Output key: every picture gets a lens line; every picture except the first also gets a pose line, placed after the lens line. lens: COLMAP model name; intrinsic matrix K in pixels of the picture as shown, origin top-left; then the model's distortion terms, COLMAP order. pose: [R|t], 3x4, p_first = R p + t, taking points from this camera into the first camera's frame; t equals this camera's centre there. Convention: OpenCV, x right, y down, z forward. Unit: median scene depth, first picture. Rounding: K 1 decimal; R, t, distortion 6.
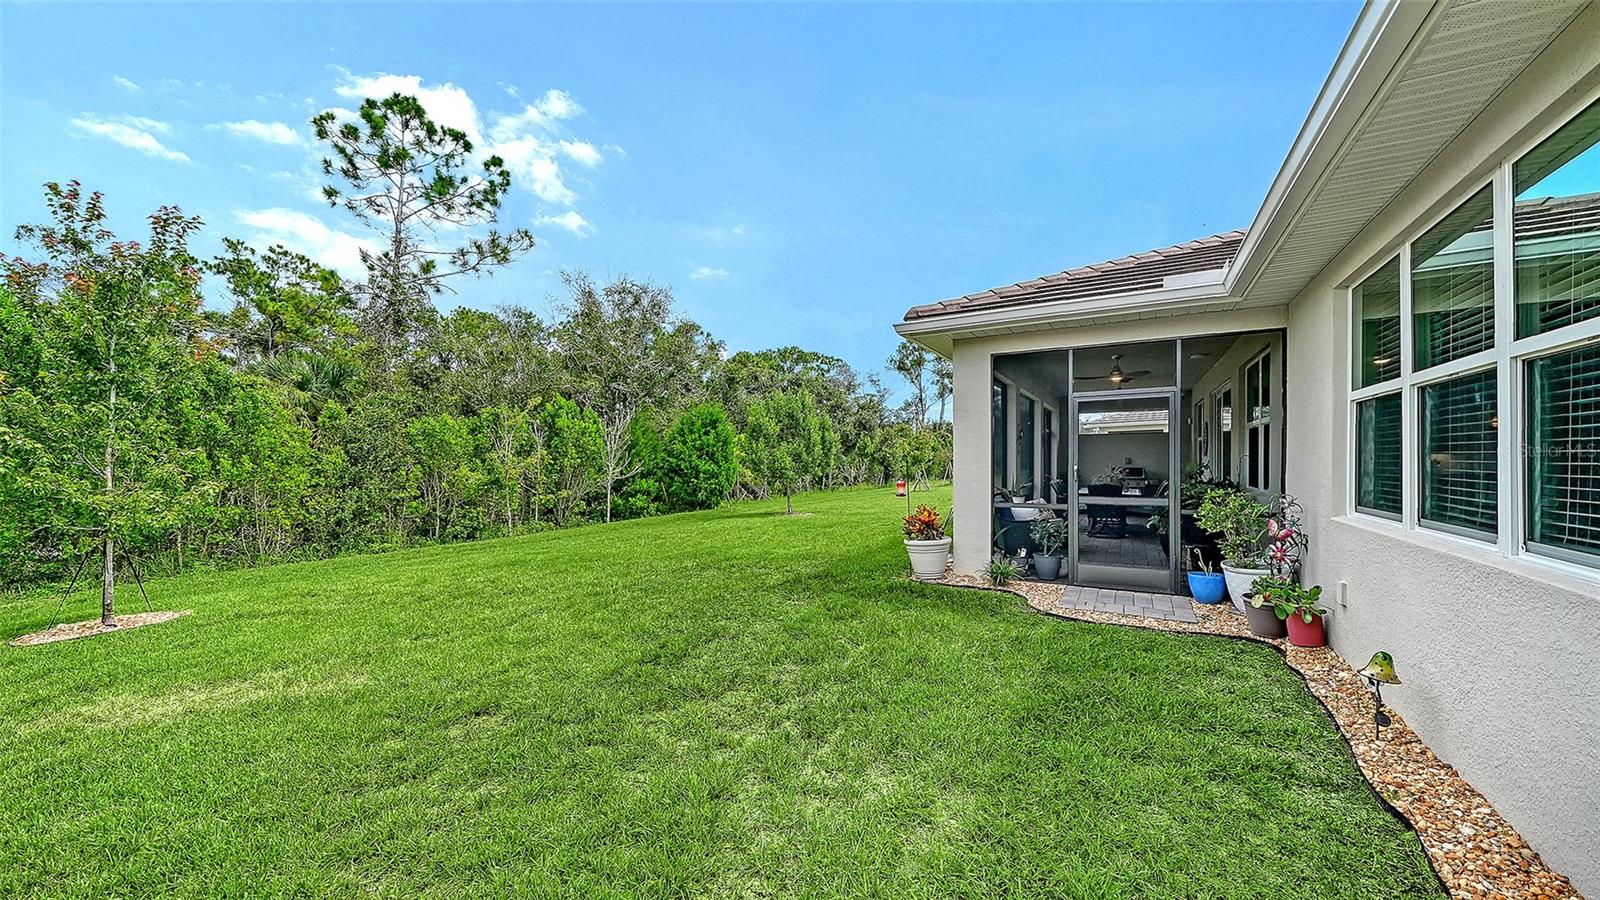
lens RADIAL K [[562.6, 0, 821.3], [0, 562.6, 452.9], [0, 0, 1]] dist [-0.004769, -0.000682]
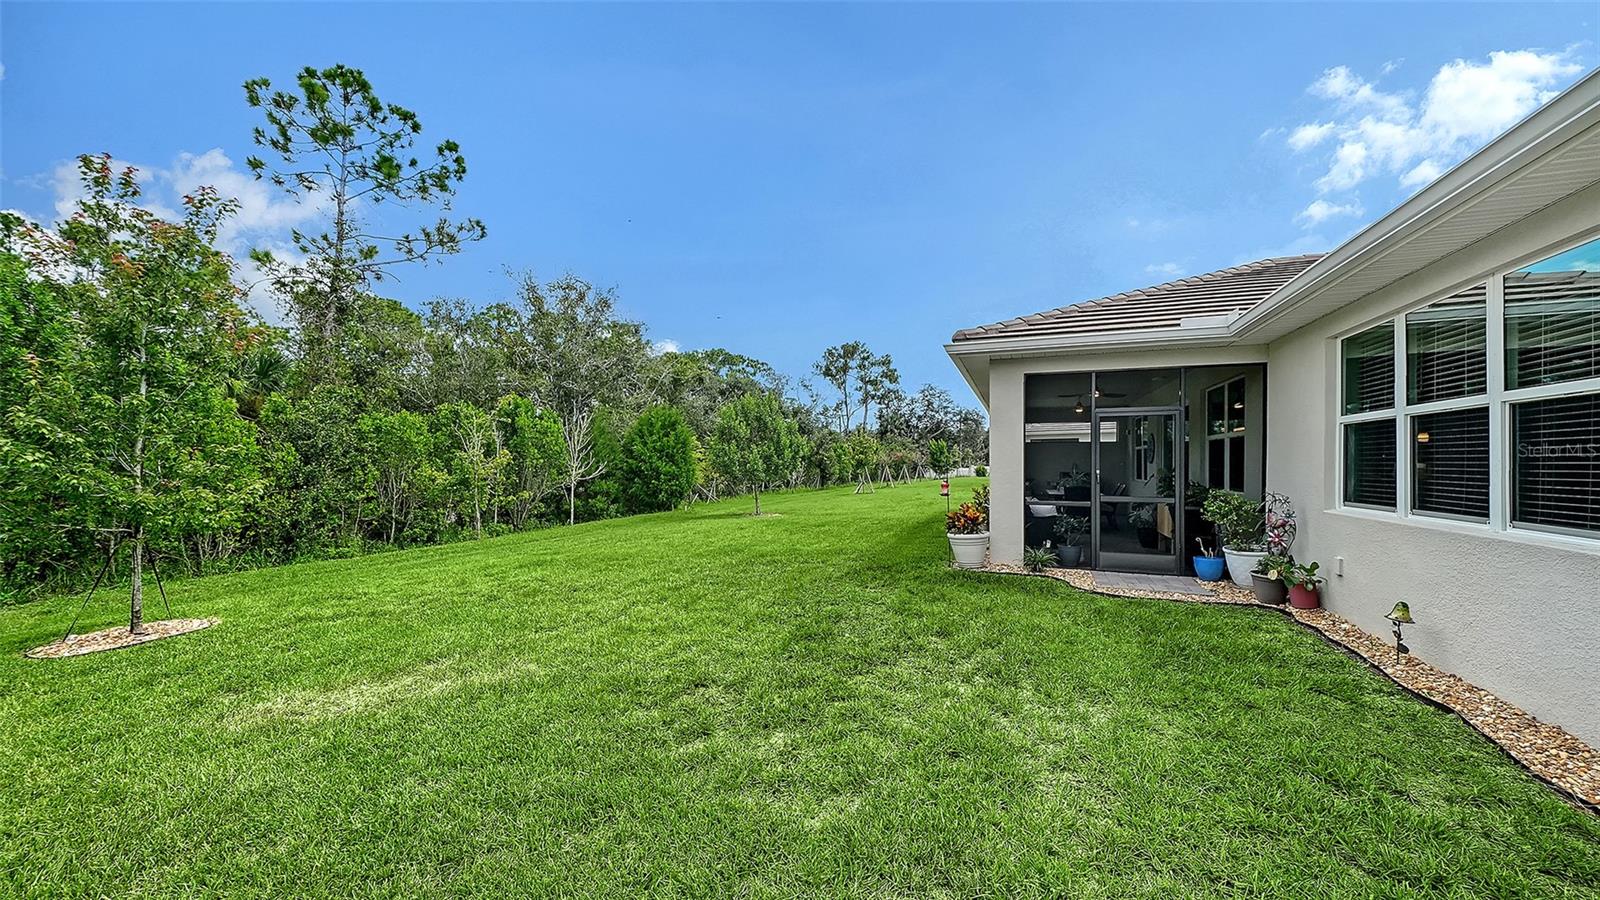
lens RADIAL K [[562.6, 0, 806.5], [0, 562.6, 453.7], [0, 0, 1]] dist [-0.004769, -0.000682]
pose [[0.989011, 0.011993, 0.147352, -0.312589], [-0.011466, 0.999924, -0.004426, 0.000545], [-0.147394, 0.002687, 0.989074, -0.082603]]
